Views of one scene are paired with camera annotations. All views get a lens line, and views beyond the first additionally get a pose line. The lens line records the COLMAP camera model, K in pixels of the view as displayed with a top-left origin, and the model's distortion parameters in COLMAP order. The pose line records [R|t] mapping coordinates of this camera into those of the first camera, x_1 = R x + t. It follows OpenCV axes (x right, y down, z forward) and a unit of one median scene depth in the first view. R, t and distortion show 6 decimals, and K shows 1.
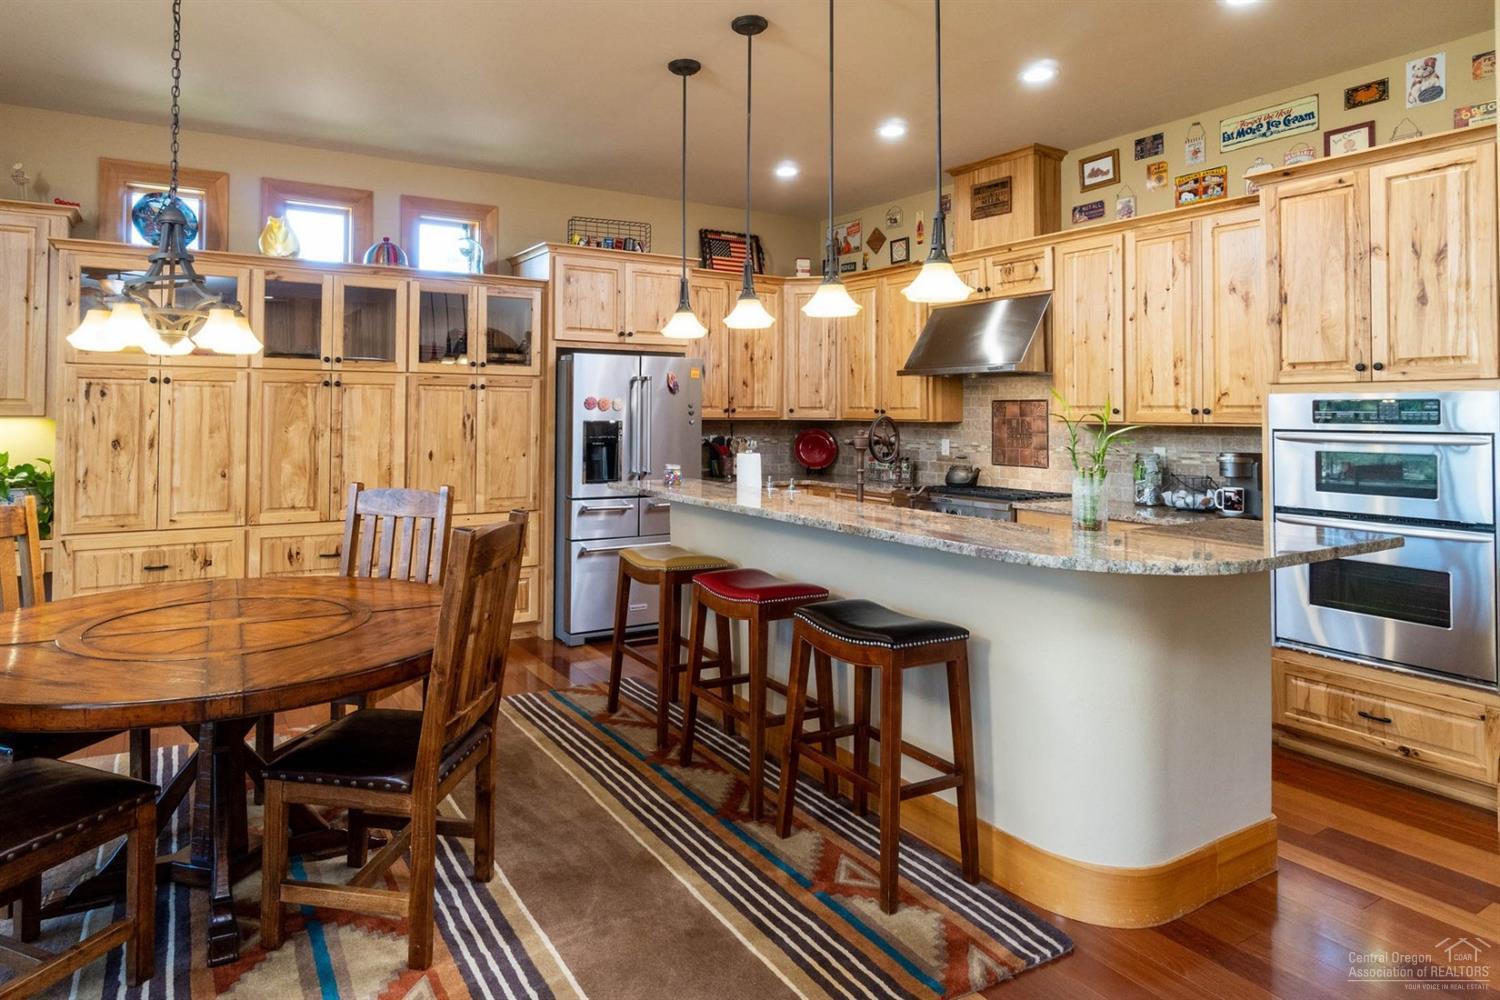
lens RADIAL K [[842.8, 0, 626.7], [0, 842.8, 392.0], [0, 0, 1]] dist [-0.000713, -0.000222]
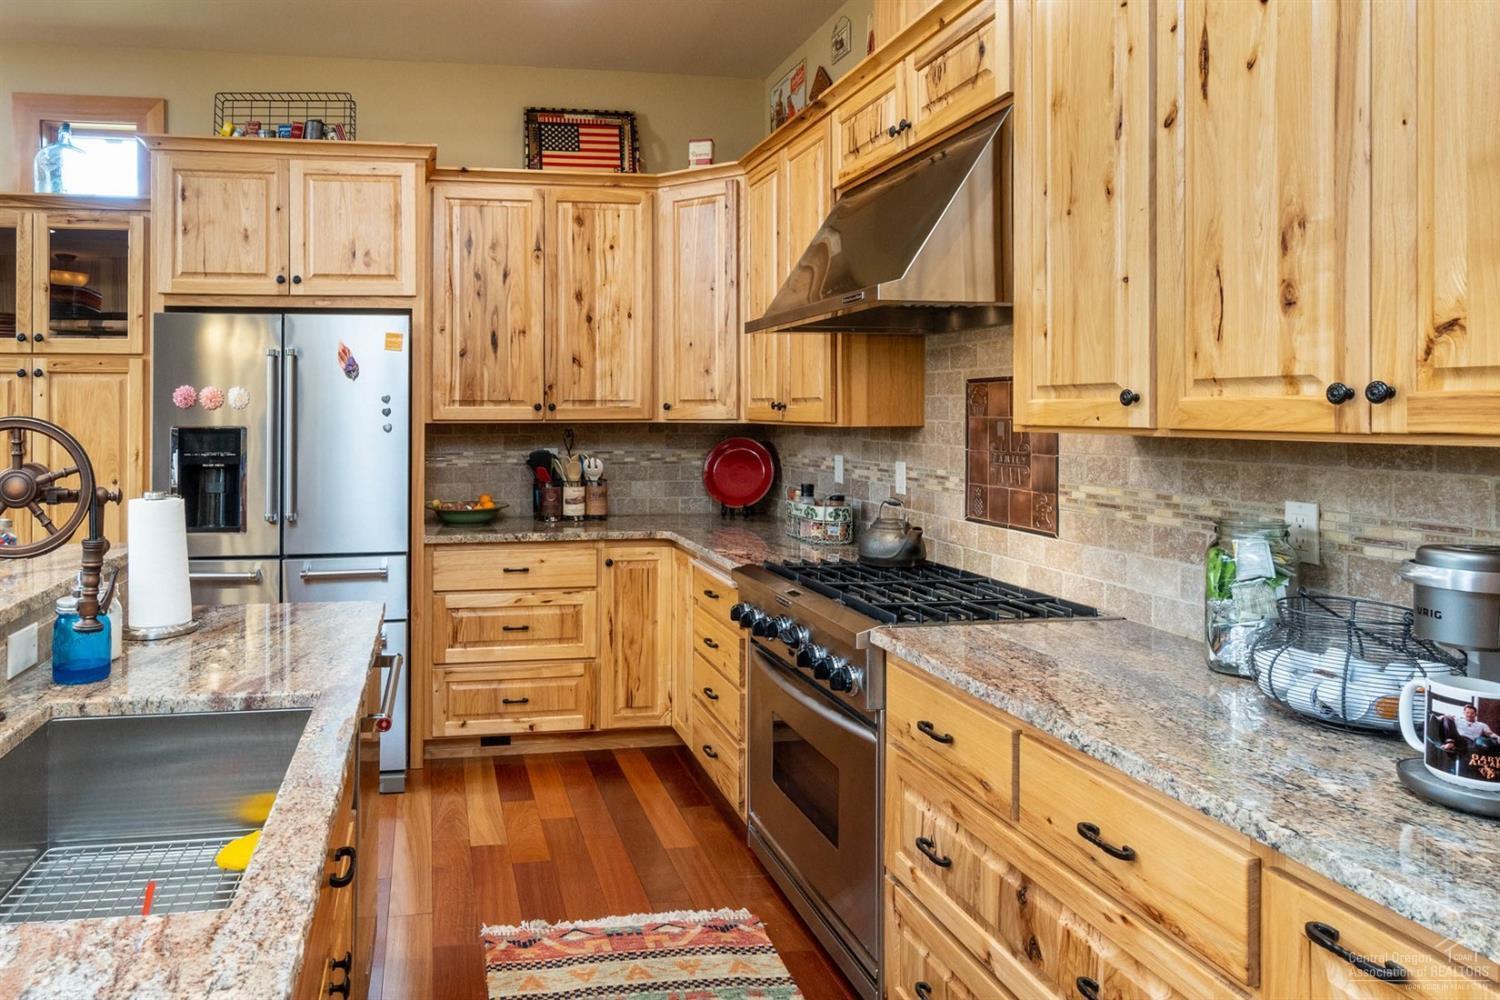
lens RADIAL K [[860.7, 0, 652.1], [0, 860.7, 407.3], [0, 0, 1]] dist [0.000668, 0.000780]
pose [[0.940305, -0.010079, -0.340183, 0.473921], [0.016241, 0.999751, 0.015271, 0.016769], [0.339944, -0.019884, 0.940235, 0.550646]]
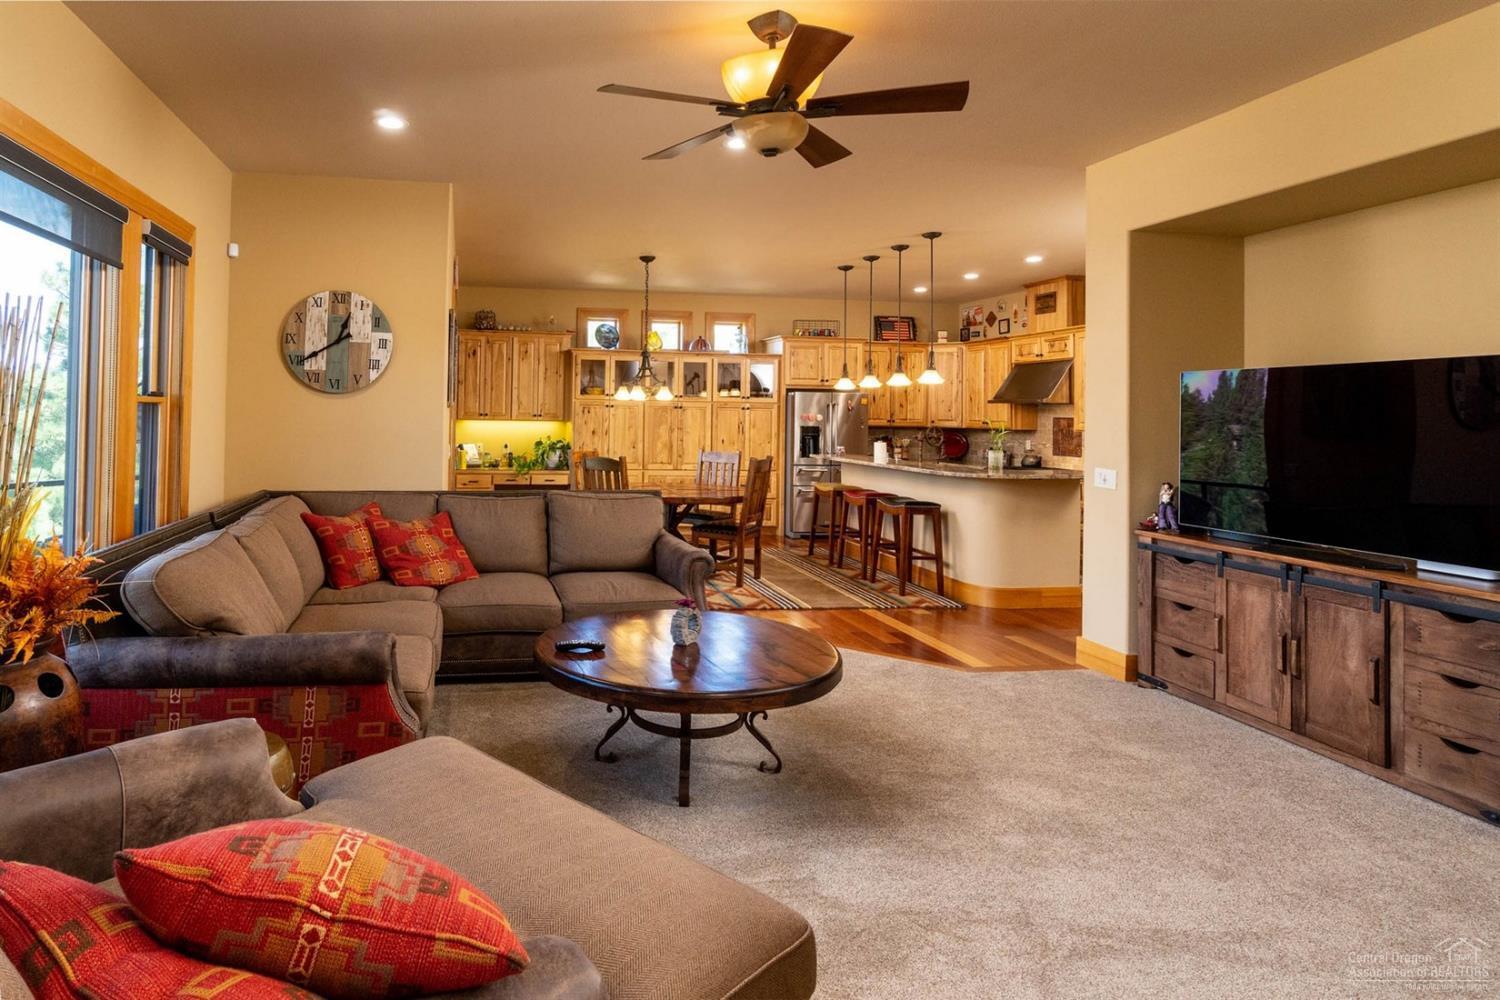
lens RADIAL K [[819.7, 0, 515.0], [0, 819.7, 398.5], [0, 0, 1]] dist [-0.002332, -0.001021]
pose [[0.915642, 0.002447, -0.401988, 0.109260], [-0.000977, 0.999992, 0.003862, -0.037018], [0.401994, -0.003143, 0.915637, -1.040327]]
